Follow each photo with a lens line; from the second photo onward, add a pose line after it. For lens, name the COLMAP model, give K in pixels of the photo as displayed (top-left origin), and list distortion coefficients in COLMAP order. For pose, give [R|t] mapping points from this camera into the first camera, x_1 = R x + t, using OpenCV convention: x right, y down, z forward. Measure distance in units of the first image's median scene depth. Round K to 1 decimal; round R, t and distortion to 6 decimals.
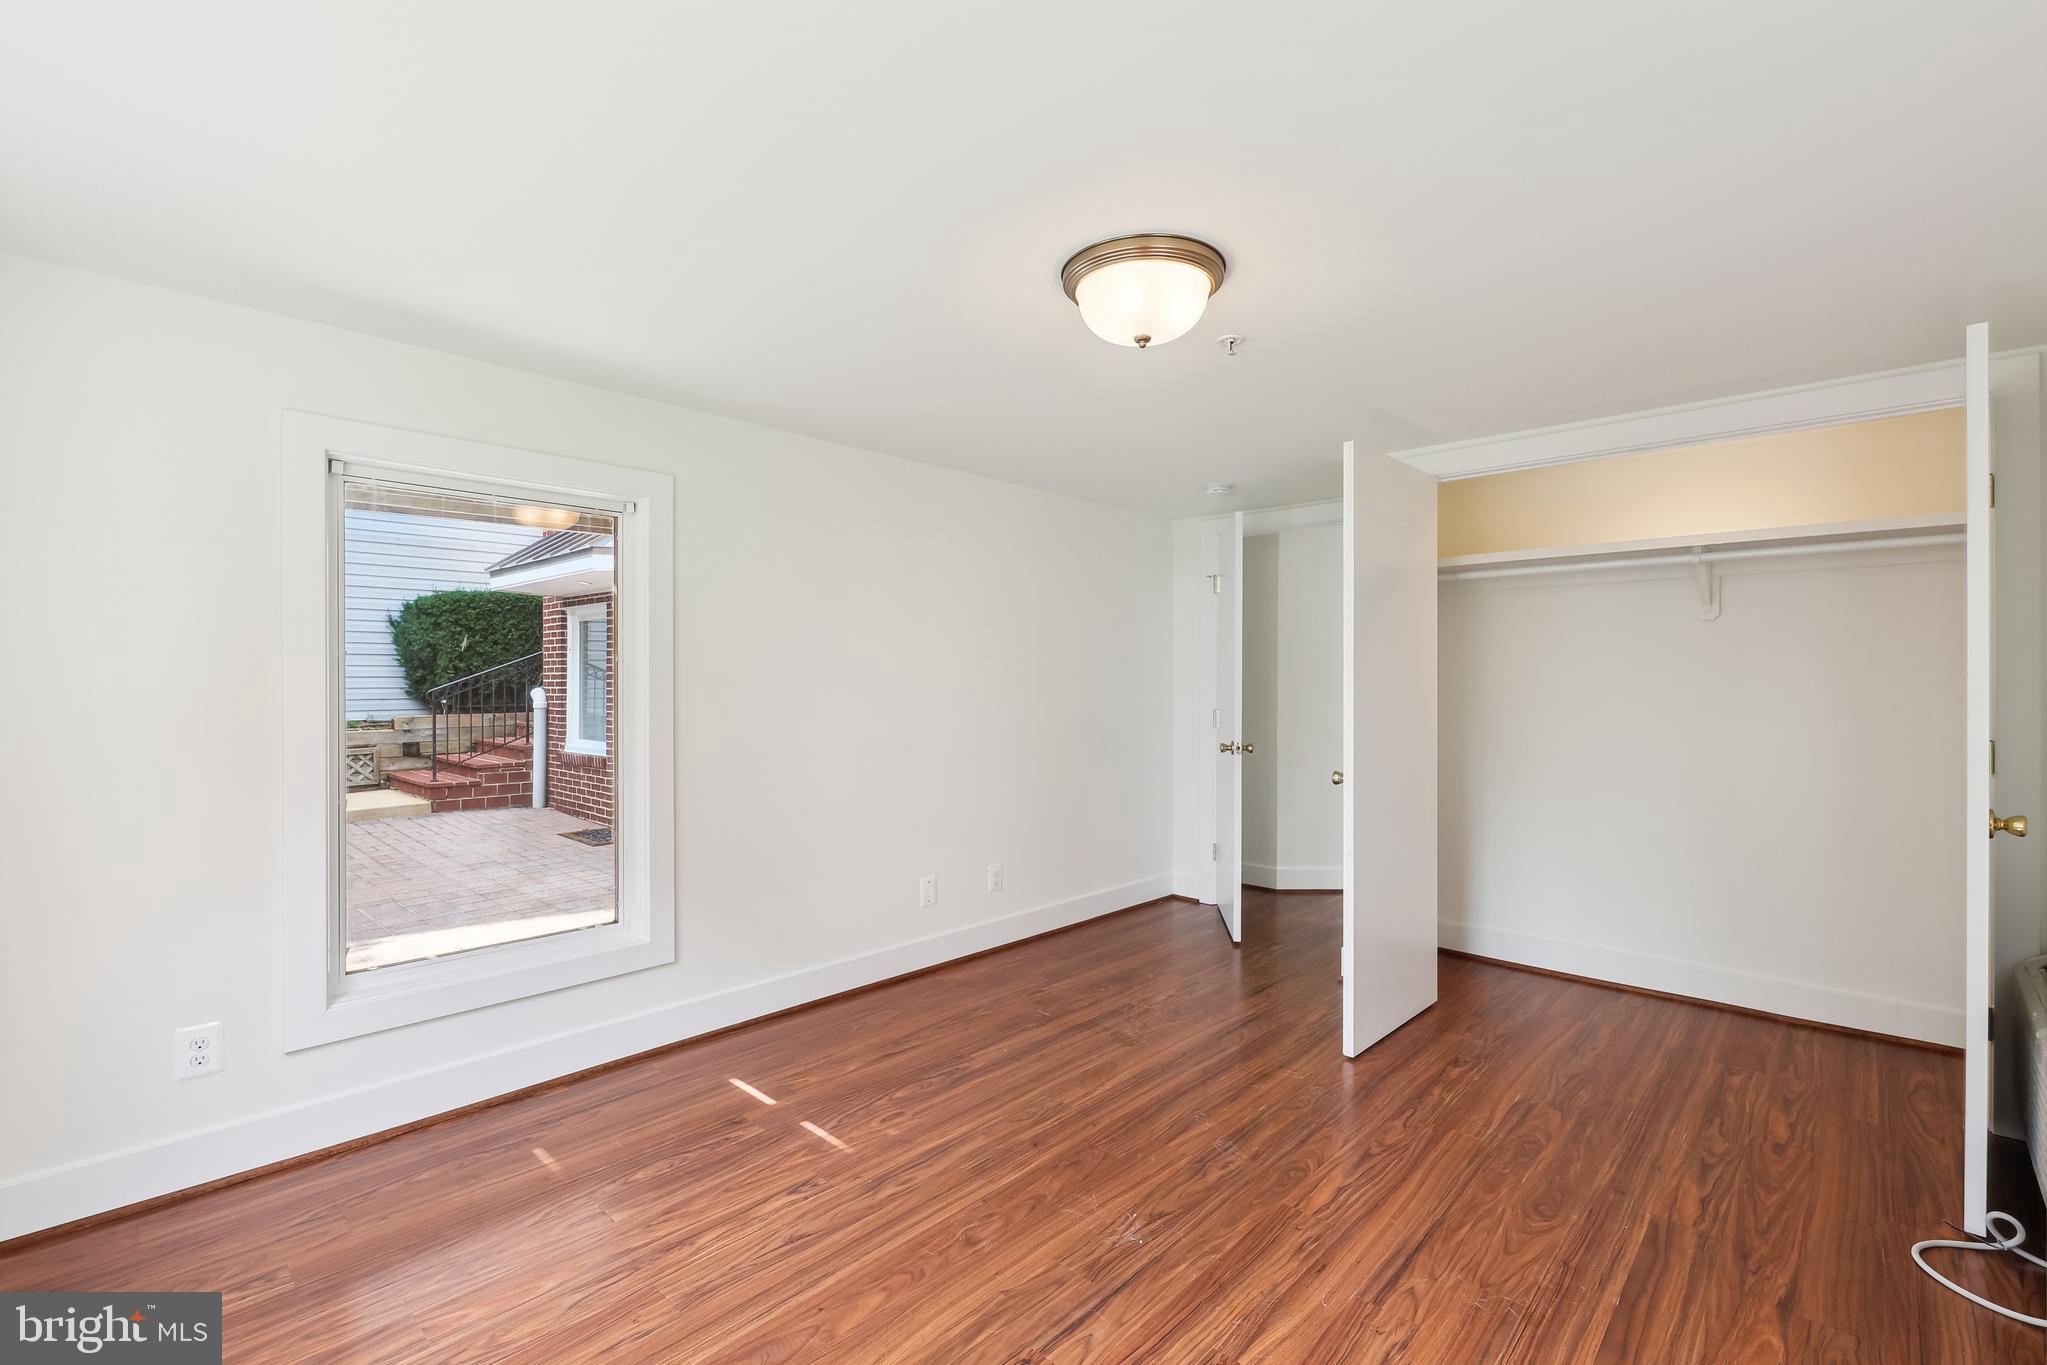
lens RADIAL K [[916.2, 0, 1016.2], [0, 916.2, 679.6], [0, 0, 1]] dist [-0.000030, -0.001311]
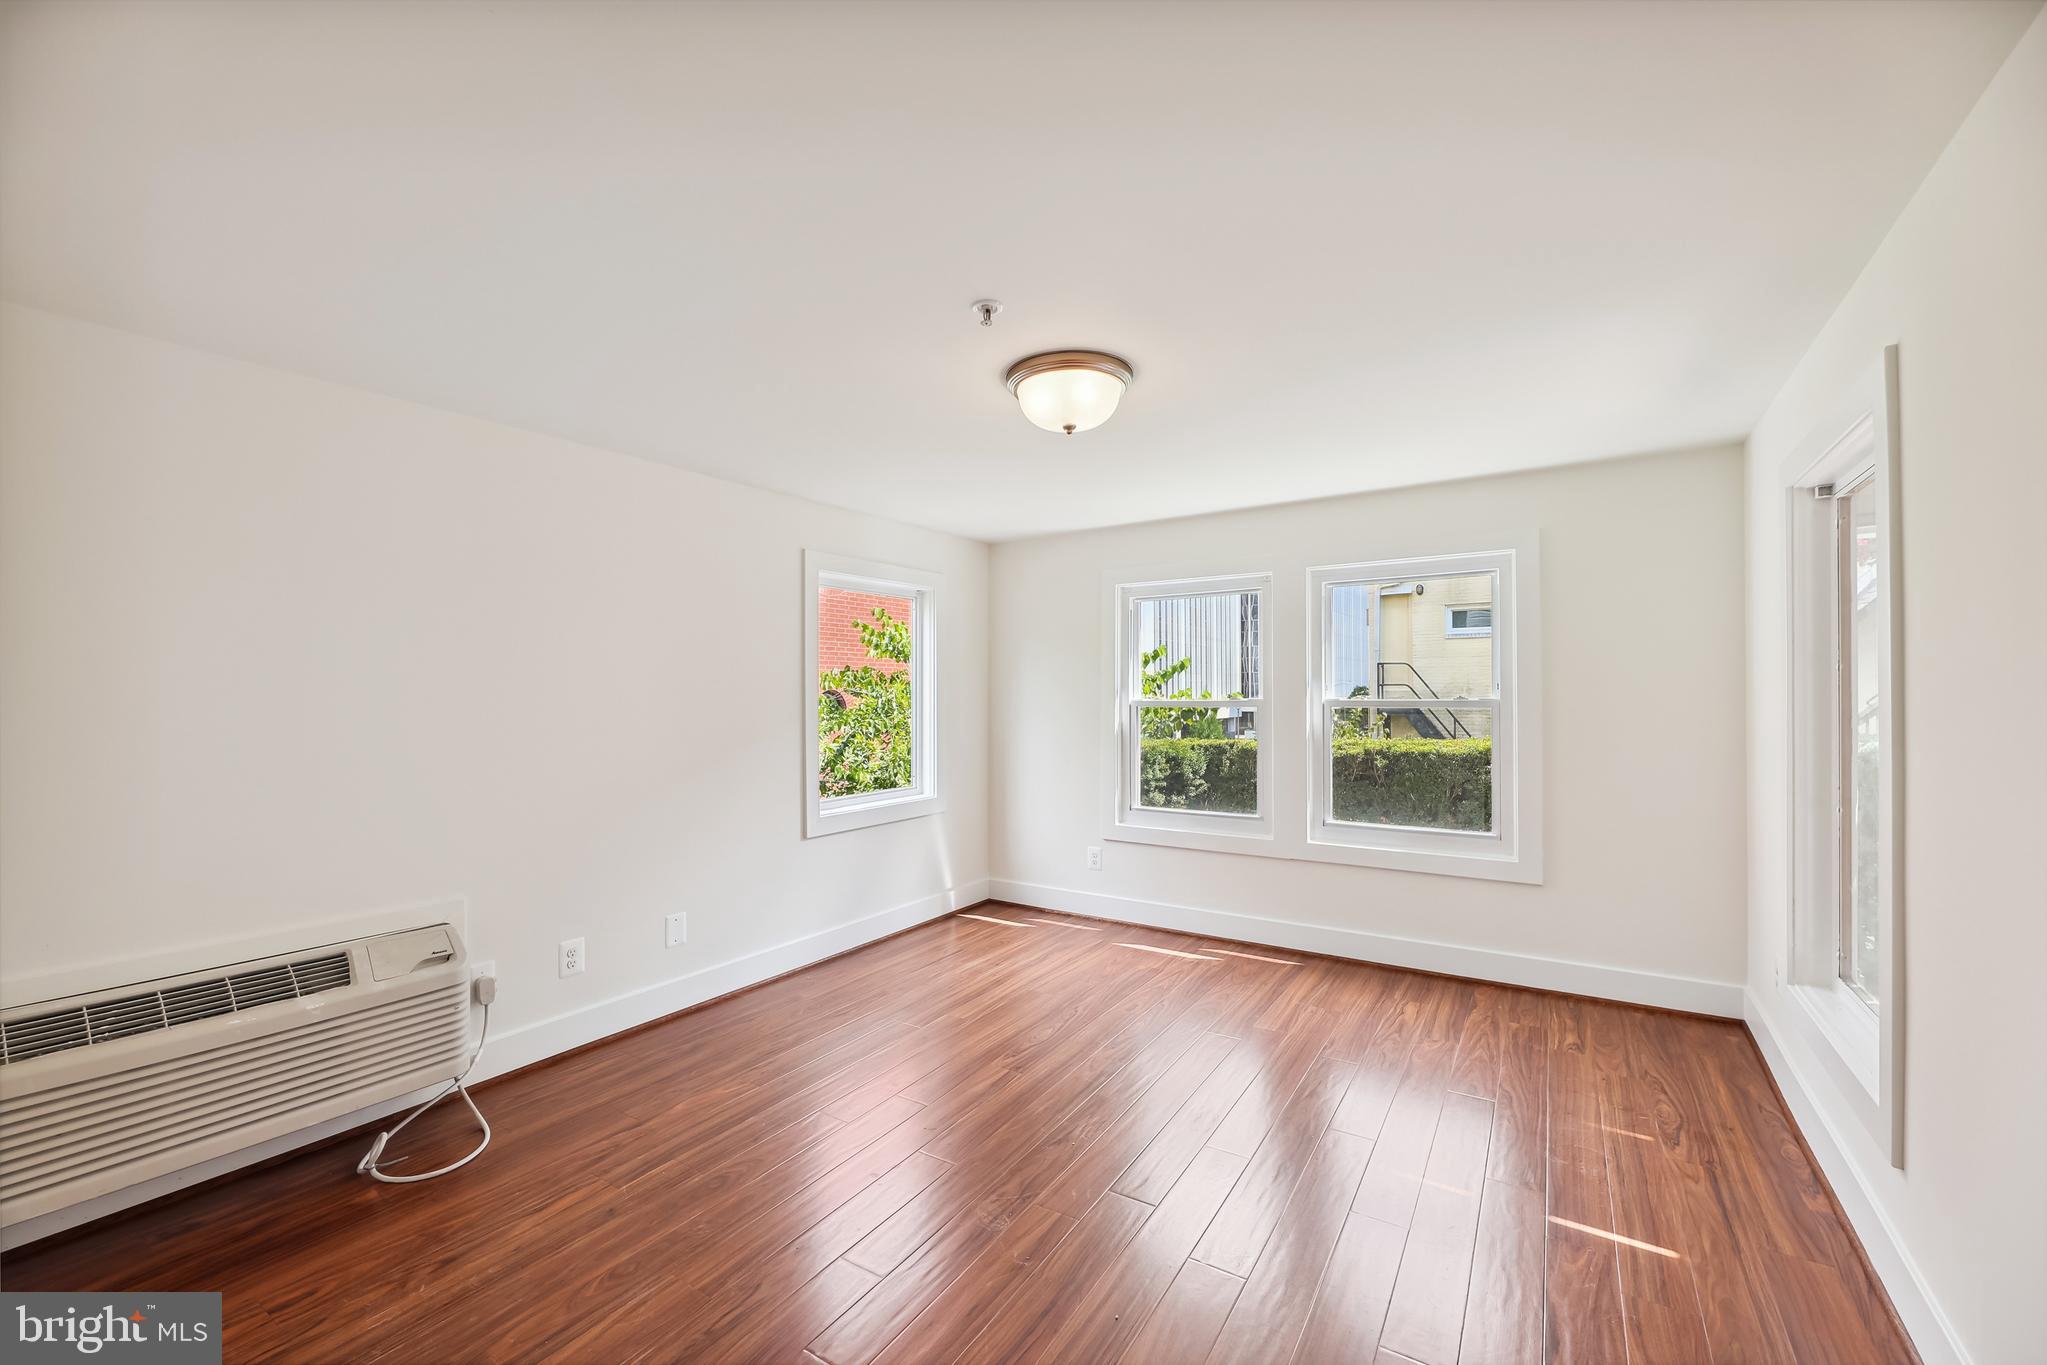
lens RADIAL K [[817.0, 0, 1021.5], [0, 817.0, 692.0], [0, 0, 1]] dist [-0.004246, -0.001066]
pose [[-0.985474, 0.004739, -0.169762, 0.353723], [0.005560, 0.999975, -0.004361, -0.000413], [0.169737, -0.005242, -0.985475, 1.877802]]
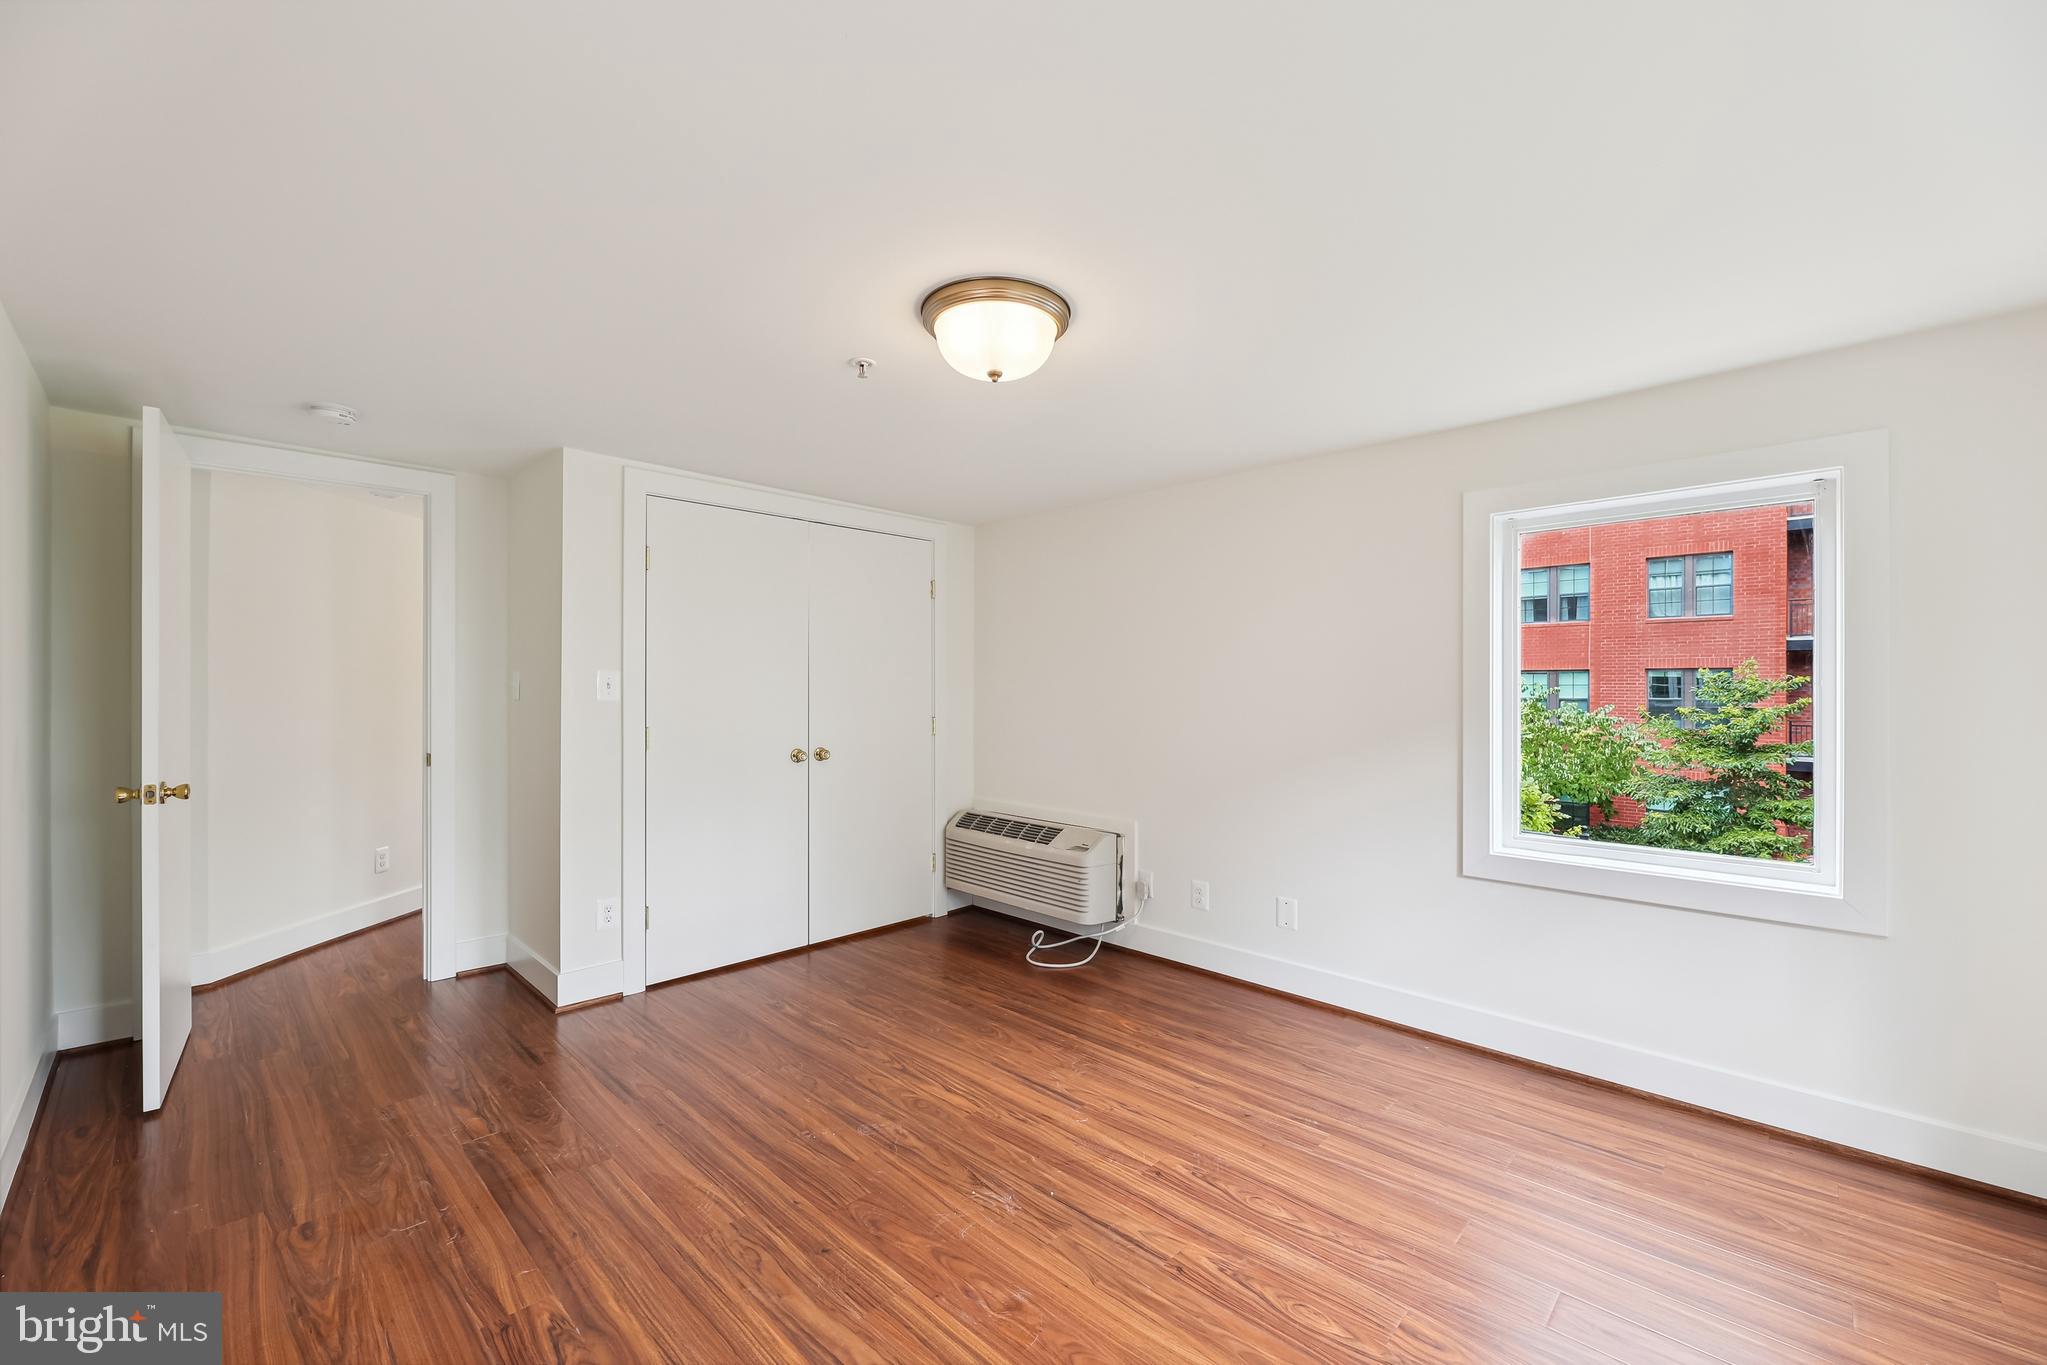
lens RADIAL K [[817.0, 0, 1018.8], [0, 817.0, 687.2], [0, 0, 1]] dist [-0.004246, -0.001066]
pose [[0.019675, 0.000400, 0.999806, -0.745344], [-0.003670, 0.999993, -0.000327, -0.000989], [-0.999800, -0.003663, 0.019676, 0.852439]]
